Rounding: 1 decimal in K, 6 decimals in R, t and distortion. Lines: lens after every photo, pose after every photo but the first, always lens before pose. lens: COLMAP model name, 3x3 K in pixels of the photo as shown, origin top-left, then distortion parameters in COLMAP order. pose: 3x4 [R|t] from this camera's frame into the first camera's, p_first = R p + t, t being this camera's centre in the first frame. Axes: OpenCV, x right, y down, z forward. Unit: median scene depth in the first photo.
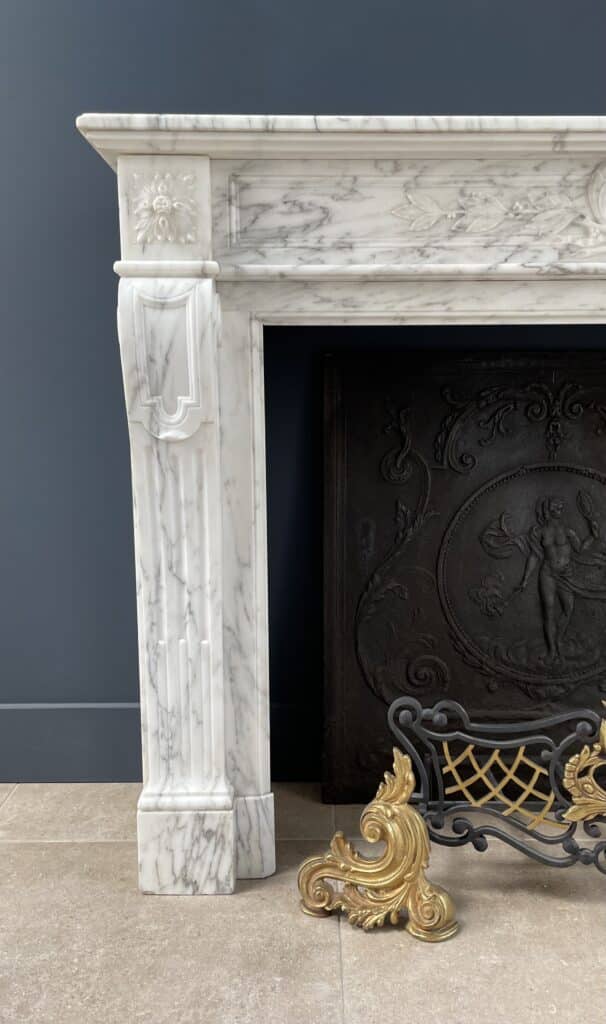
lens RADIAL K [[827.0, 0, 315.0], [0, 827.0, 534.6], [0, 0, 1]] dist [0.092409, -0.137661]
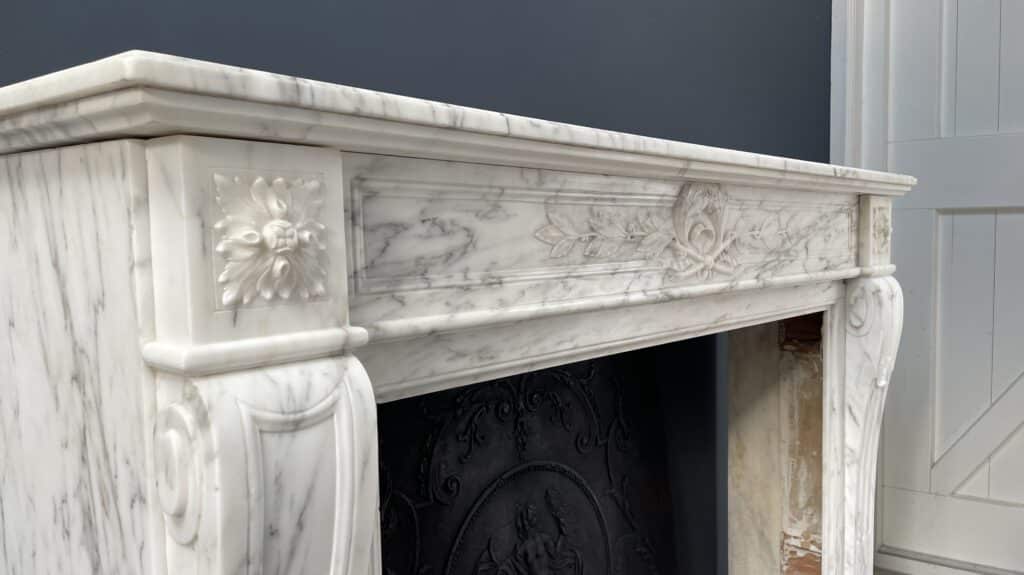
lens RADIAL K [[829.5, 0, 604.7], [0, 829.5, 299.2], [0, 0, 1]] dist [0.070330, -0.053660]
pose [[0.597318, -0.069923, 0.798951, -0.461930], [0.137704, 0.990340, -0.016278, -0.307057], [-0.790094, 0.119742, 0.601176, 0.513533]]
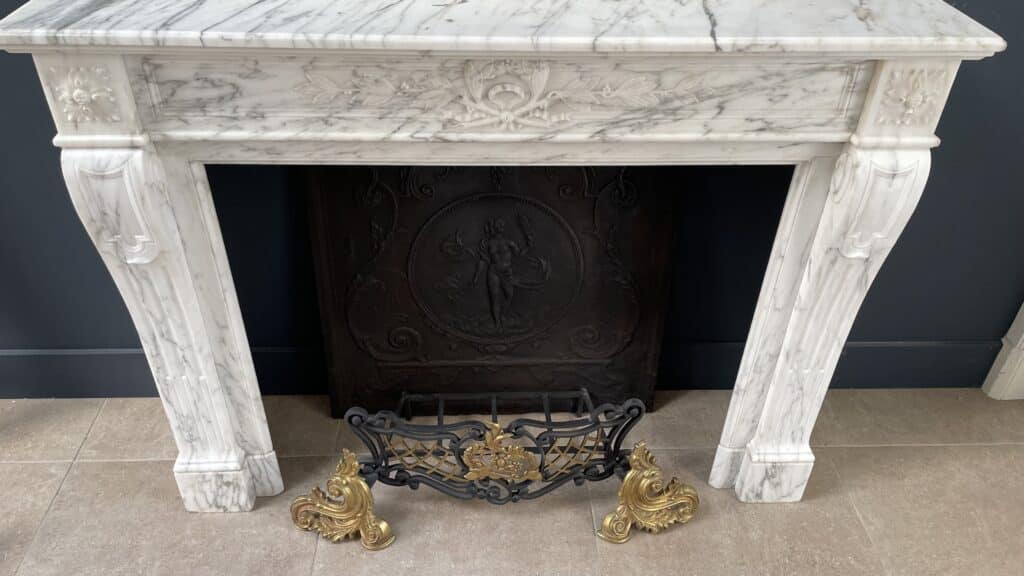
lens RADIAL K [[771.7, 0, 510.7], [0, 771.7, 284.8], [0, 0, 1]] dist [0.089007, -0.125701]
pose [[0.998943, -0.005864, 0.045602, 0.335705], [-0.015558, 0.890215, 0.455274, -0.634488], [-0.043265, -0.455502, 0.889183, -0.083807]]
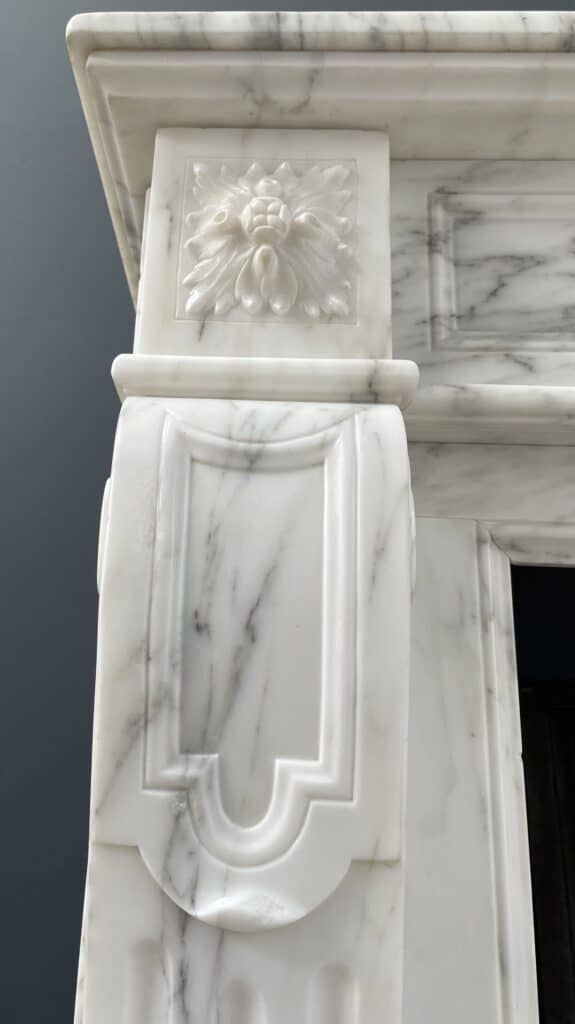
lens RADIAL K [[829.5, 0, 223.2], [0, 829.5, 512.0], [0, 0, 1]] dist [0.070330, -0.053660]
pose [[0.997875, 0.036841, -0.053744, -0.170072], [-0.057284, 0.889088, -0.454137, -0.110243], [0.031052, 0.456251, 0.889309, 0.706290]]
